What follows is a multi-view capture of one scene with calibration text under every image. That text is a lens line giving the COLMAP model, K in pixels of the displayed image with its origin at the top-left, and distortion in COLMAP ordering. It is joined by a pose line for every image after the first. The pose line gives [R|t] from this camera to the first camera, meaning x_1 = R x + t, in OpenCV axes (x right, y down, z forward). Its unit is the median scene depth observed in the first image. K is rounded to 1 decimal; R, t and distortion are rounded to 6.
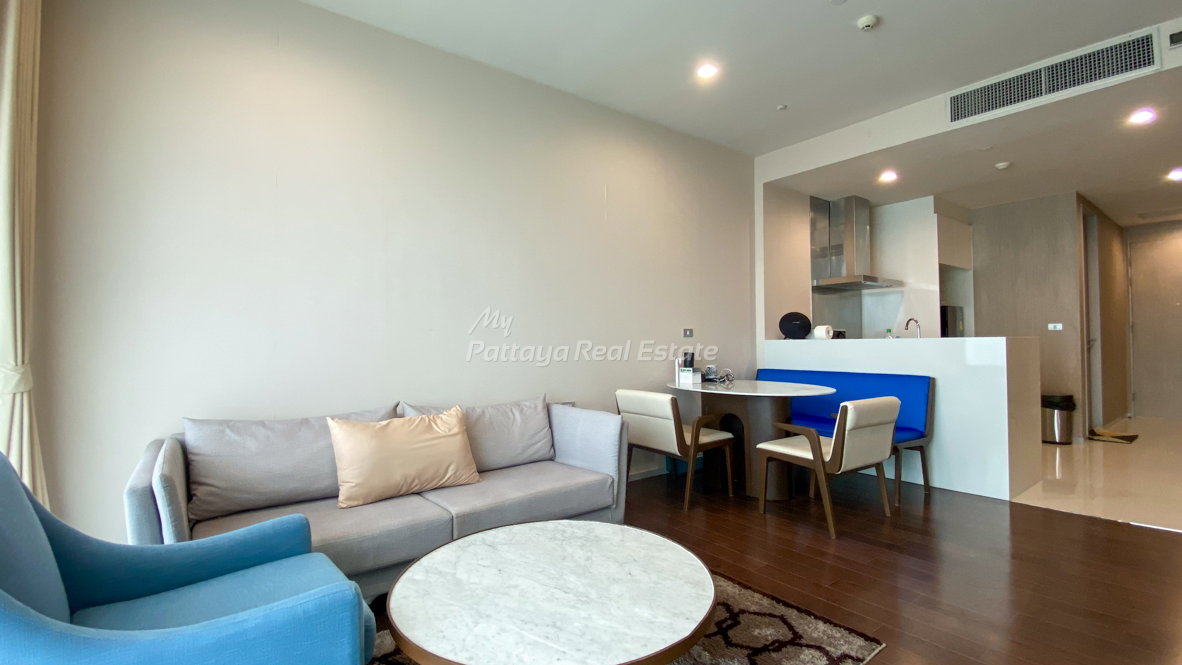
lens RADIAL K [[509.0, 0, 573.3], [0, 509.0, 339.4], [0, 0, 1]] dist [0.033800, -0.025224]
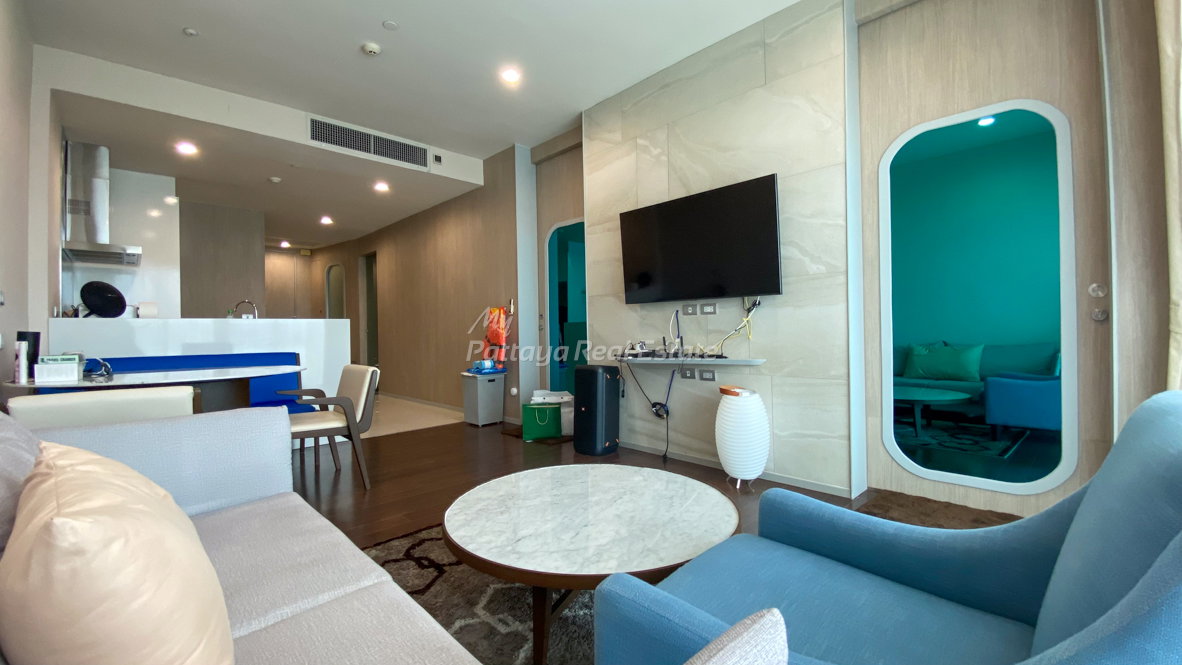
lens RADIAL K [[484.6, 0, 587.0], [0, 484.6, 343.7], [0, 0, 1]] dist [0.035889, -0.026028]
pose [[-0.135142, -0.012276, 0.990750, -0.618753], [0.010467, 0.999850, 0.013816, 0.056590], [-0.990771, 0.012237, -0.134993, 0.660407]]
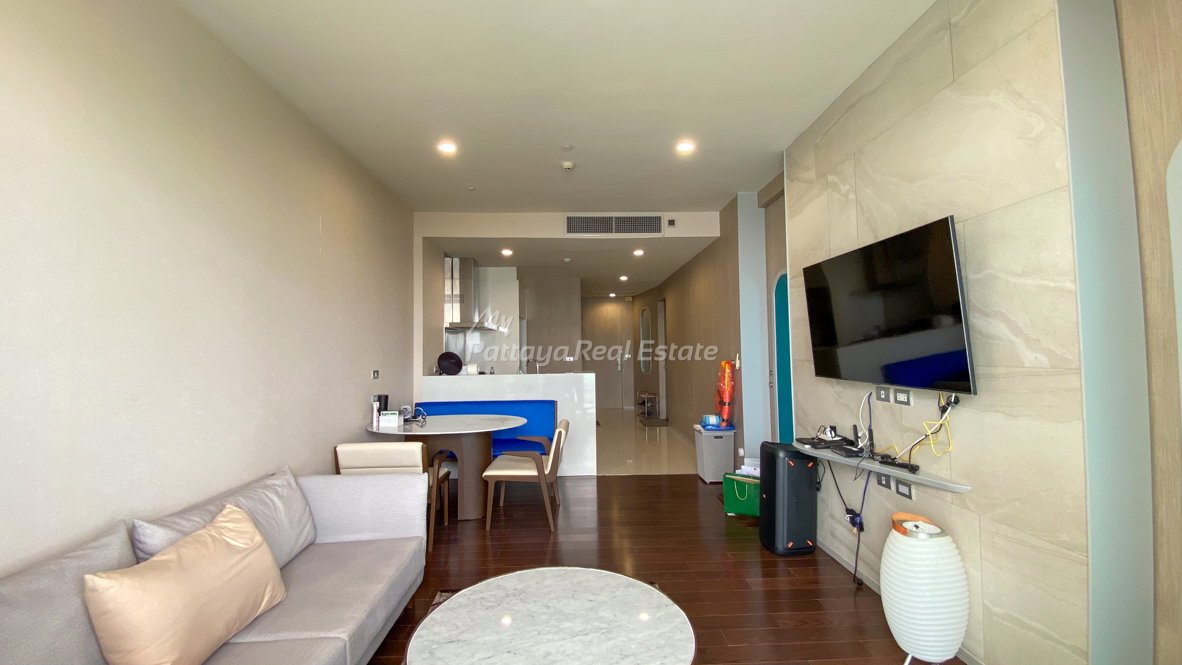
lens RADIAL K [[483.4, 0, 583.7], [0, 483.4, 337.5], [0, 0, 1]] dist [0.031479, -0.024626]
pose [[0.572044, 0.024500, 0.819857, -0.511700], [0.003954, 0.999460, -0.032627, -0.082981], [-0.820214, 0.021906, 0.571638, 0.185142]]
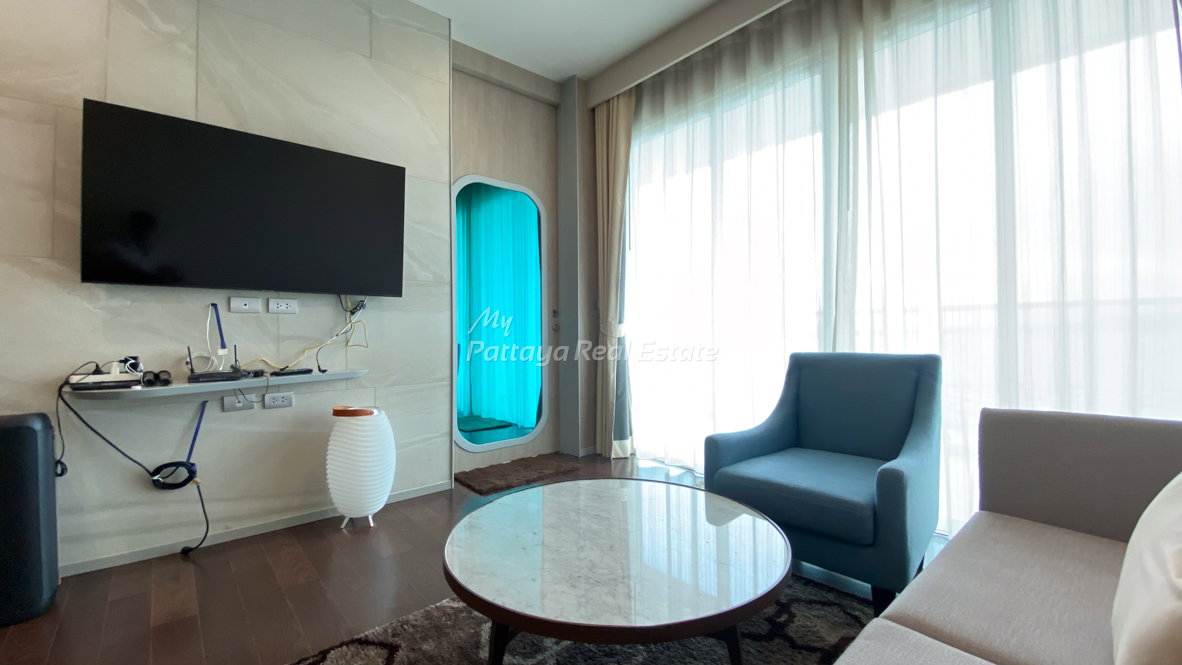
lens RADIAL K [[484.6, 0, 587.0], [0, 484.6, 343.7], [0, 0, 1]] dist [0.035889, -0.026028]
pose [[-0.995068, 0.026794, -0.095510, 0.052870], [0.025558, 0.999573, 0.014146, 0.058339], [0.095848, 0.011636, -0.995328, 1.090234]]
